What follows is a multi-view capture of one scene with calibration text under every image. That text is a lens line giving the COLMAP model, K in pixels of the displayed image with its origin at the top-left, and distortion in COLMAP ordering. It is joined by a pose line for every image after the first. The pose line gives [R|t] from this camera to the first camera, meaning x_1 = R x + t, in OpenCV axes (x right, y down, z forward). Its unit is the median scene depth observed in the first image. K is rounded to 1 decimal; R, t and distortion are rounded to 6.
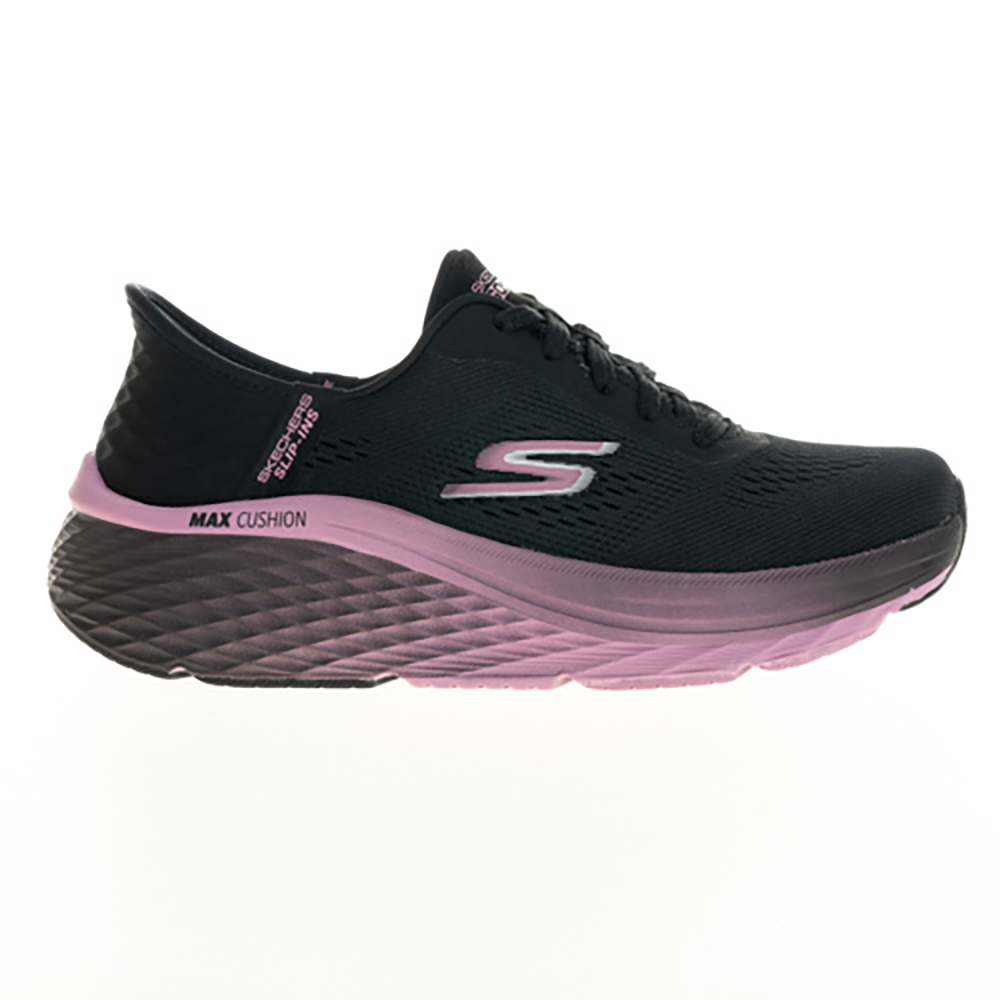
lens RADIAL K [[1837.2, 0, 499.7], [0, 1837.2, 498.5], [0, 0, 1]] dist [0.044471, 0.000000]
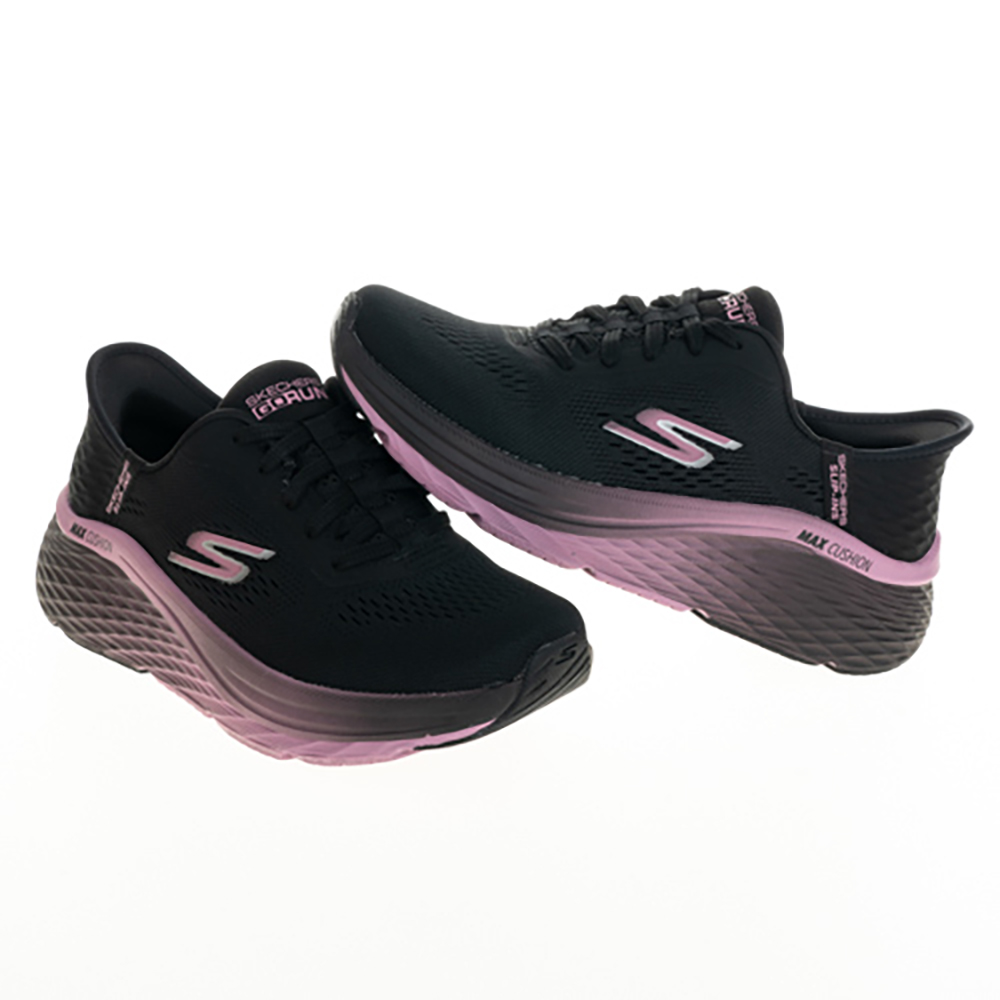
lens RADIAL K [[1610.2, 0, 499.8], [0, 1610.2, 498.0], [0, 0, 1]] dist [-0.006489, 0.000000]
pose [[0.736086, 0.241689, -0.632269, 0.884033], [-0.106231, 0.963755, 0.244728, -0.359287], [0.668500, -0.112974, 0.735082, 0.292270]]
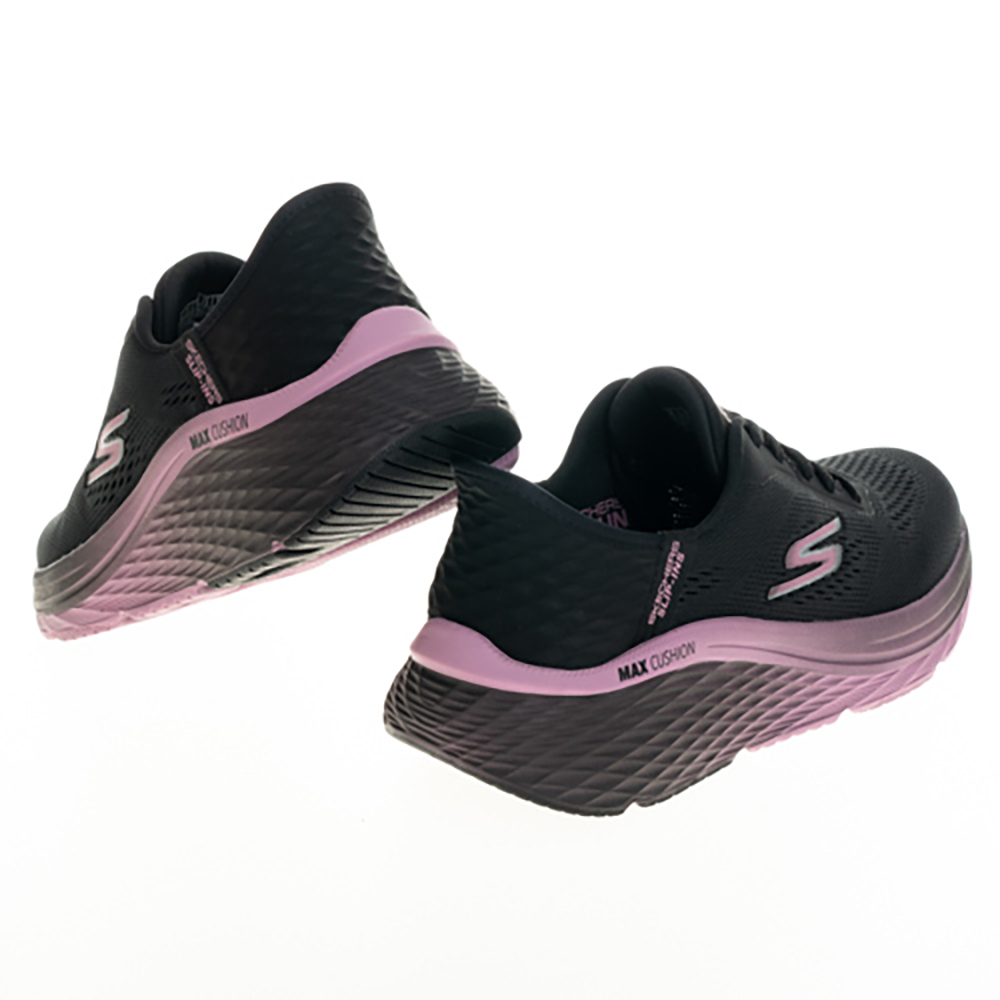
lens RADIAL K [[1837.2, 0, 499.9], [0, 1837.2, 501.0], [0, 0, 1]] dist [0.044471, 0.000000]
pose [[0.726801, -0.225058, 0.648930, -0.923518], [0.081507, 0.966378, 0.243865, -0.369694], [-0.681995, -0.124349, 0.720708, 0.257836]]
